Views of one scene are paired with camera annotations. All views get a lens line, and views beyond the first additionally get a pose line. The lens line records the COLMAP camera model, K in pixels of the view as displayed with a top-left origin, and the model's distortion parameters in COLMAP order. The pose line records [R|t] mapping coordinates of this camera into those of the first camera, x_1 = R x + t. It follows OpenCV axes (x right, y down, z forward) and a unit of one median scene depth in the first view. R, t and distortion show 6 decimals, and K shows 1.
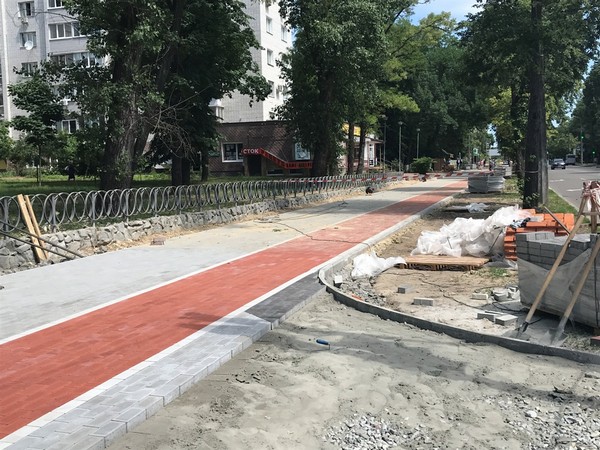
lens RADIAL K [[666.9, 0, 300.0], [0, 666.9, 225.0], [0, 0, 1]] dist [0.079447, -0.014348]
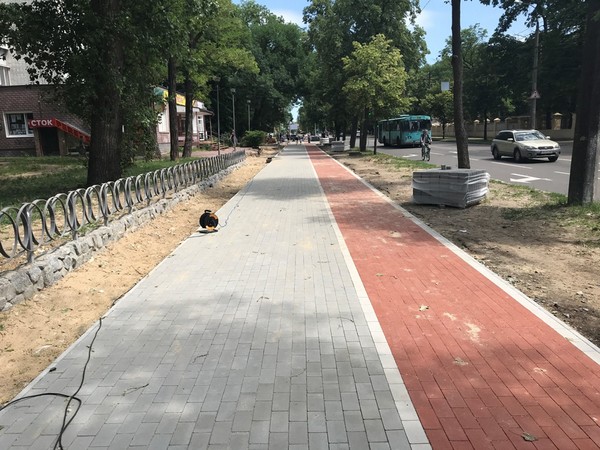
lens RADIAL K [[480.6, 0, 300.0], [0, 480.6, 225.0], [0, 0, 1]] dist [0.009351, 0.003992]
pose [[0.951356, -0.063772, 0.301421, 0.041435], [0.036479, 0.994777, 0.095330, -0.042658], [-0.305926, -0.079697, 0.948714, 0.450782]]
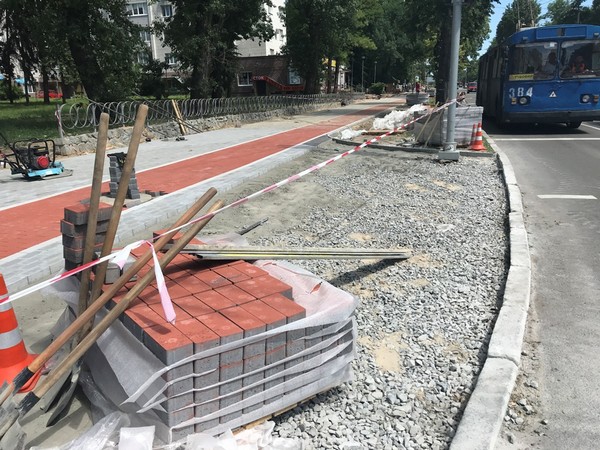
lens RADIAL K [[488.5, 0, 300.0], [0, 488.5, 225.0], [0, 0, 1]] dist [0.011802, -0.001186]
pose [[0.999627, -0.008453, 0.025968, -0.017617], [0.003639, 0.983639, 0.180111, 0.012552], [-0.027066, -0.179950, 0.983303, -0.102577]]
